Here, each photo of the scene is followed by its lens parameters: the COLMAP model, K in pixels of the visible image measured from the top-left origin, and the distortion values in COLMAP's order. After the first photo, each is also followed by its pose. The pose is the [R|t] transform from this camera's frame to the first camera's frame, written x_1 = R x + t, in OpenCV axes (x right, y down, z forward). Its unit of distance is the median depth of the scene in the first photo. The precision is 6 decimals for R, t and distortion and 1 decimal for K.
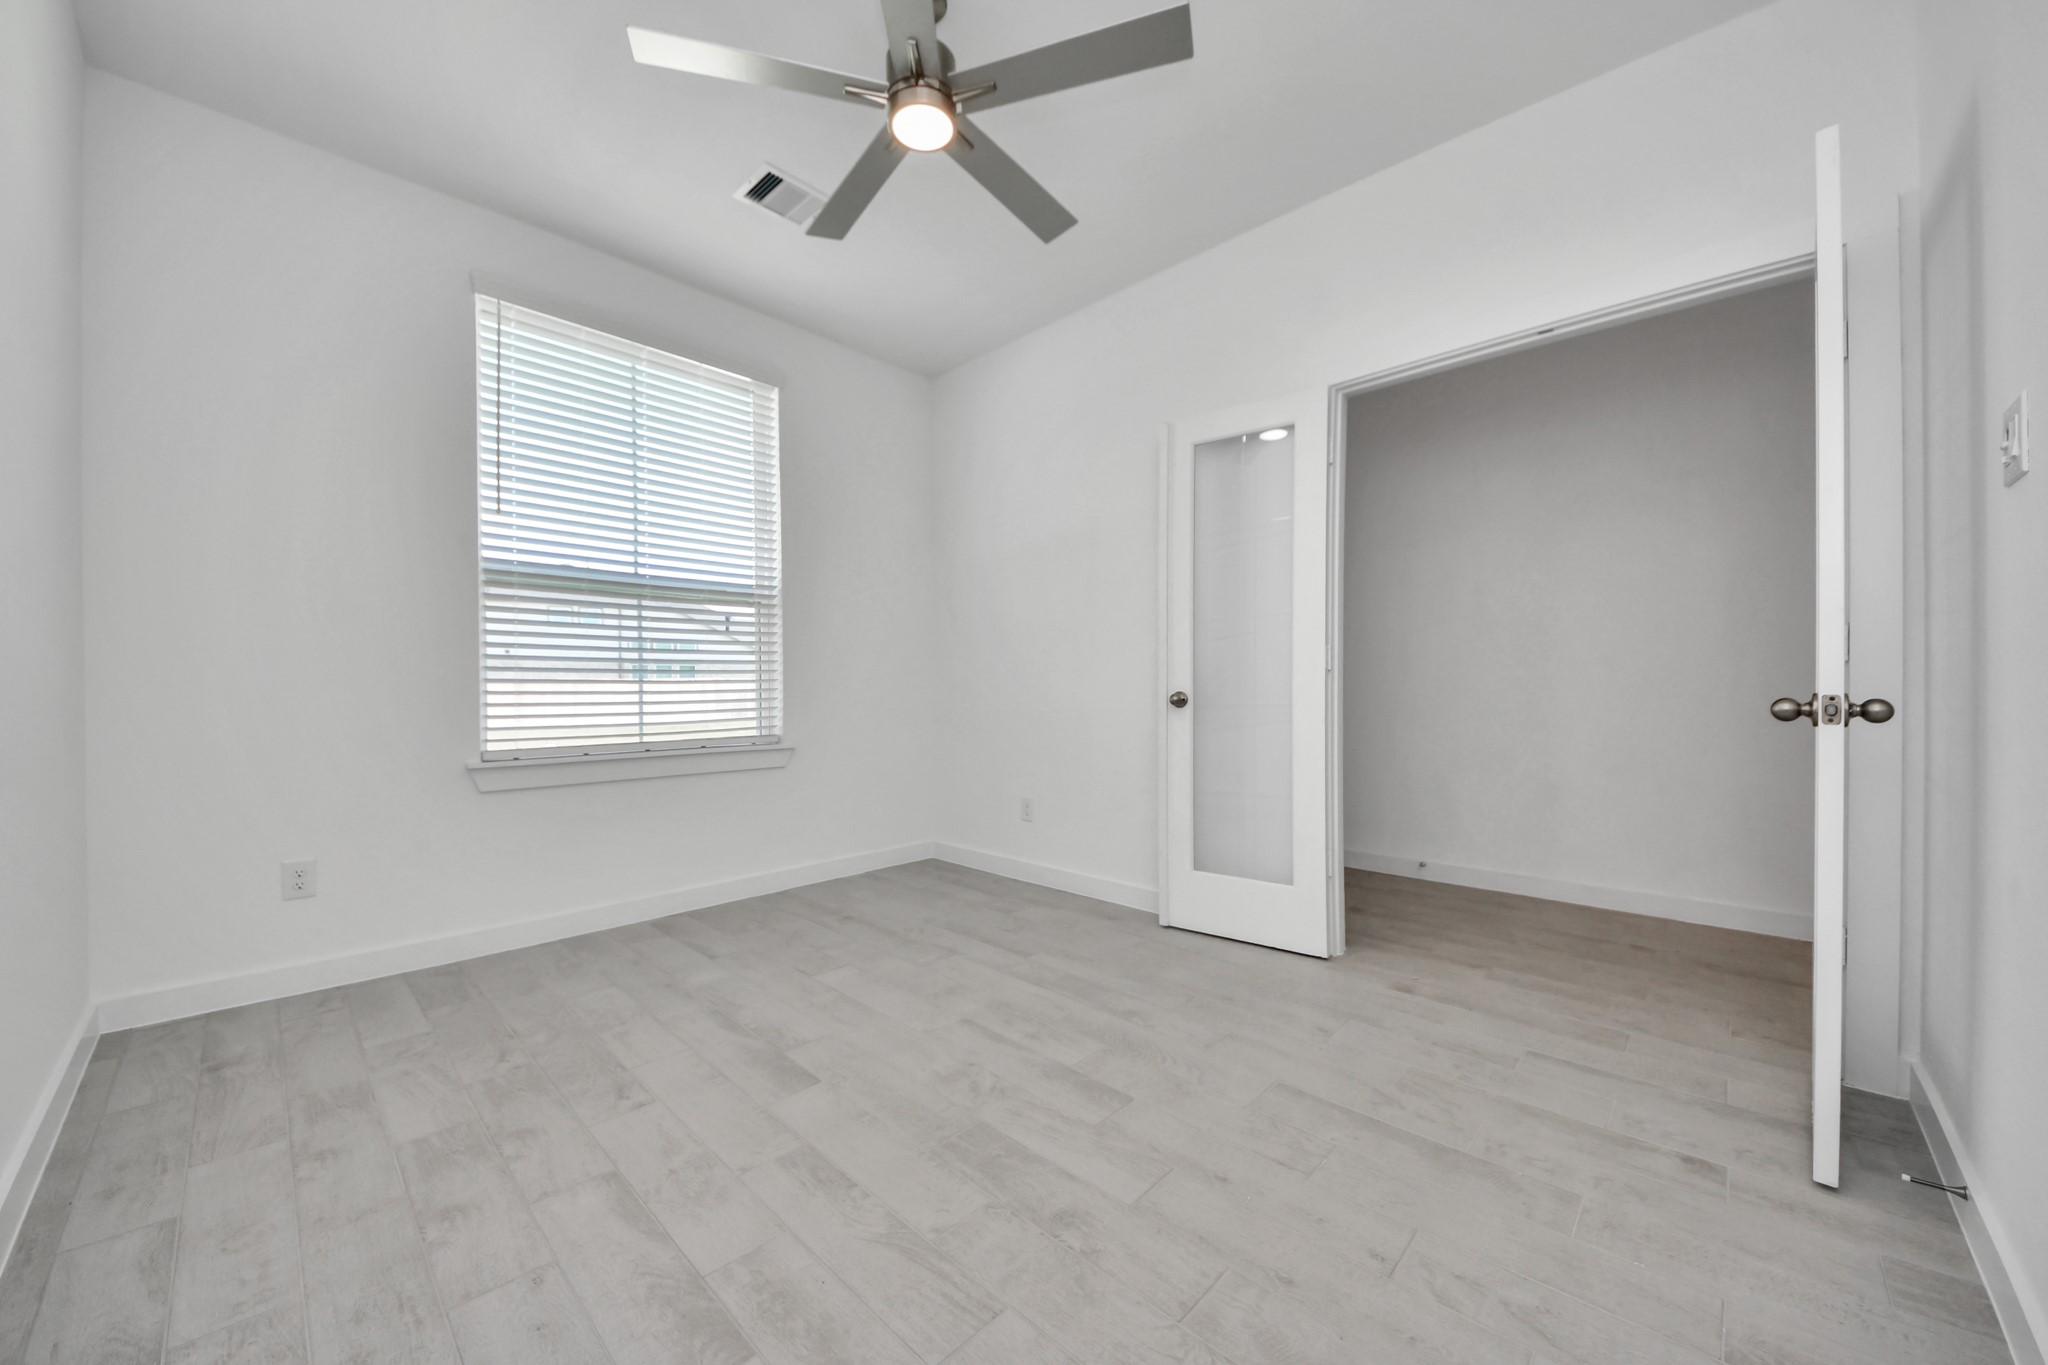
lens RADIAL K [[741.5, 0, 1015.1], [0, 741.5, 694.3], [0, 0, 1]] dist [-0.006315, -0.000425]
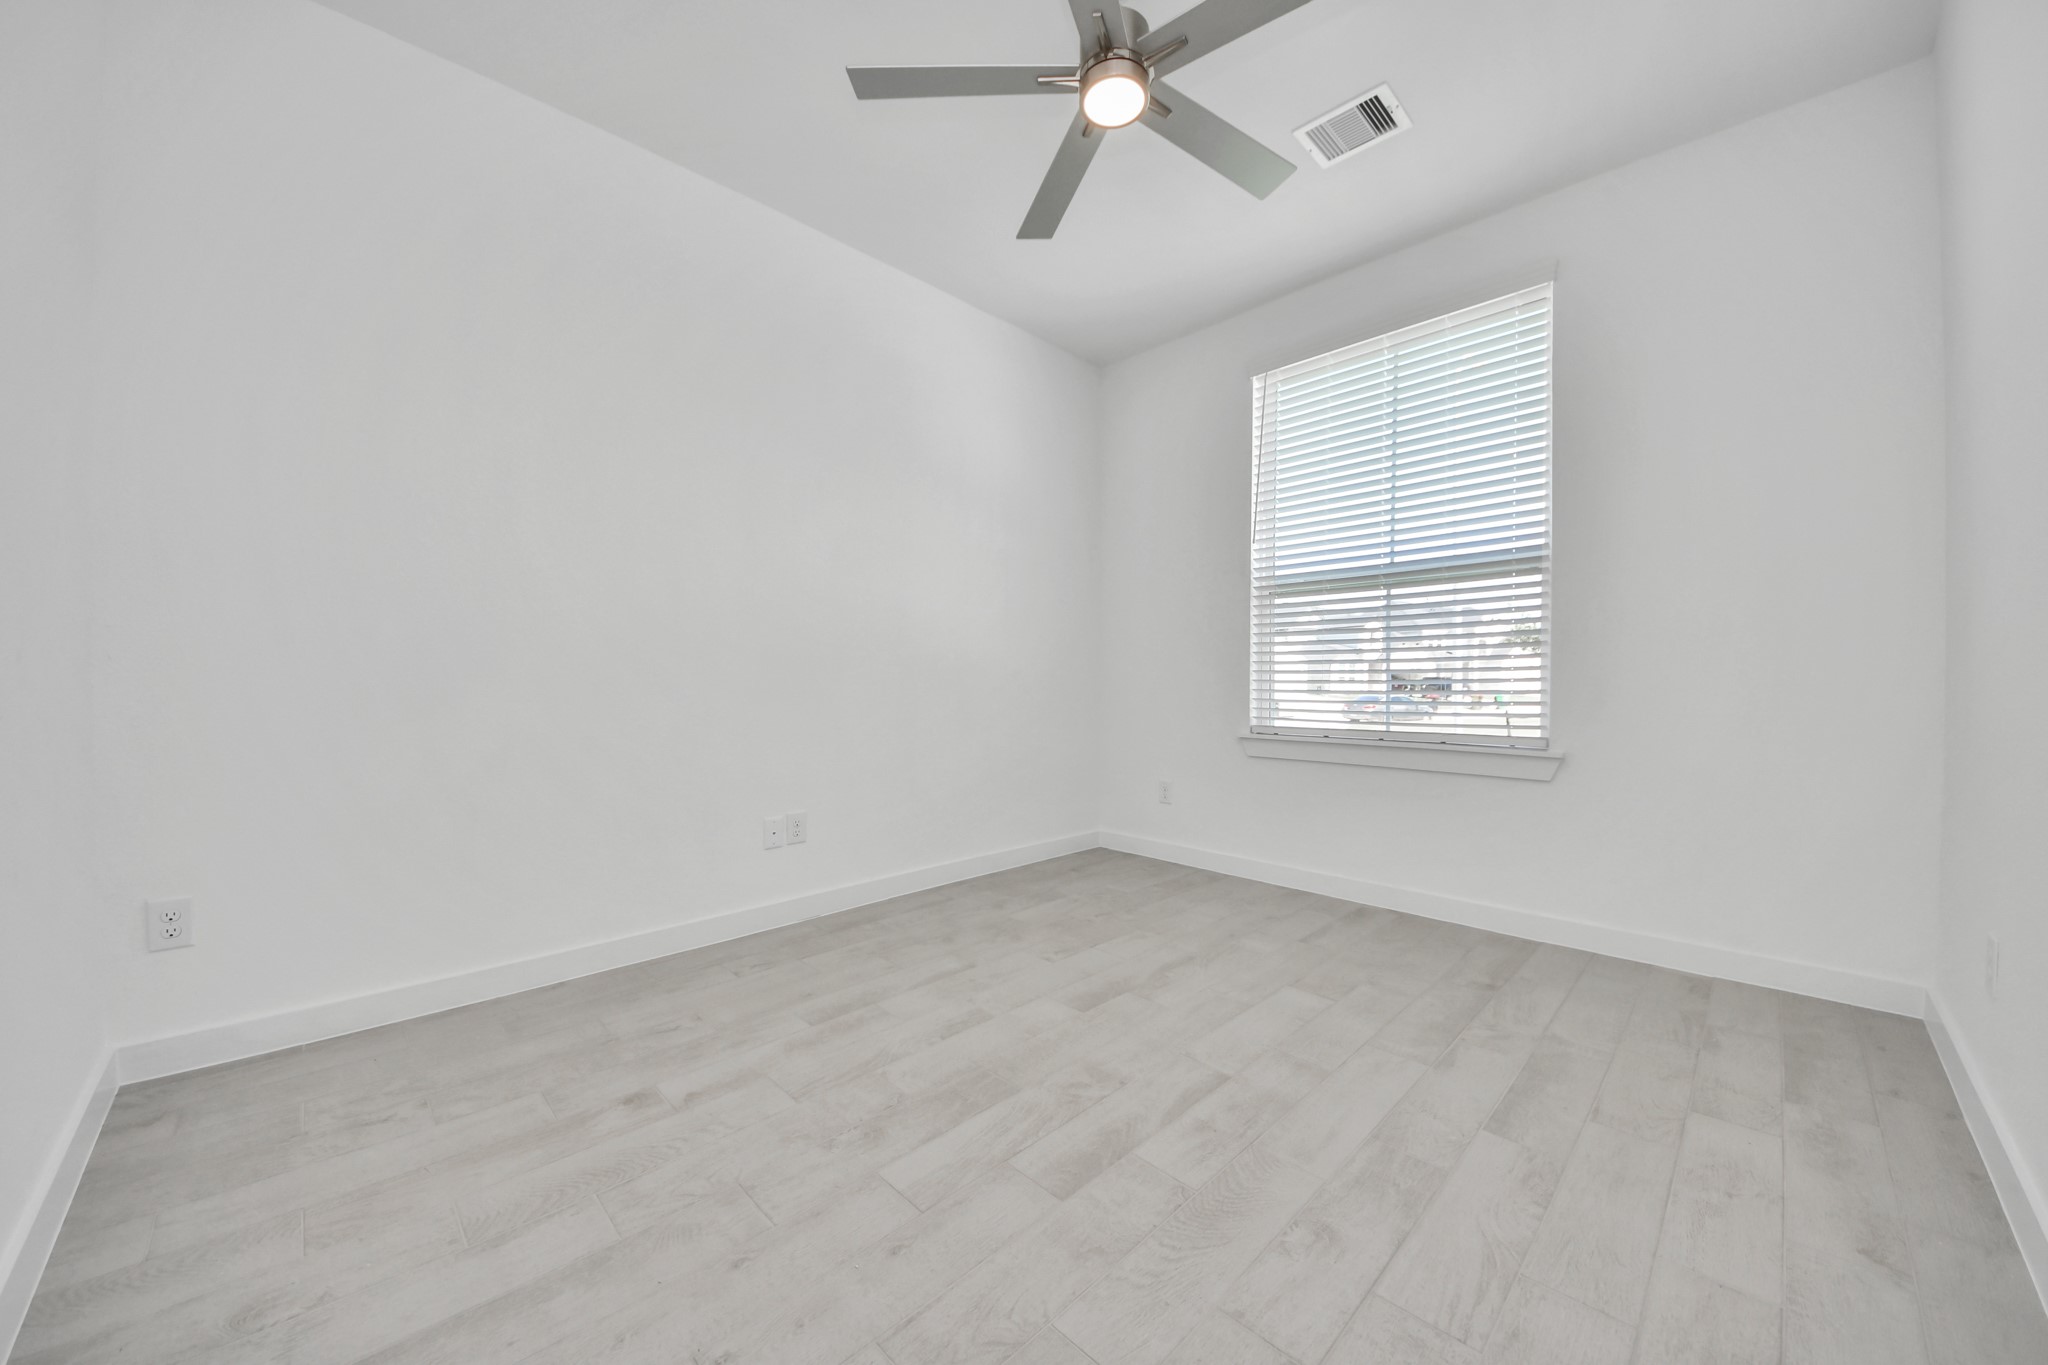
lens RADIAL K [[713.2, 0, 1005.7], [0, 713.2, 690.0], [0, 0, 1]] dist [0.044796, -0.018158]
pose [[-0.031019, 0.018613, -0.999345, 0.677191], [-0.005975, 0.999805, 0.018807, -0.008911], [0.999501, 0.006554, -0.030901, 0.701984]]
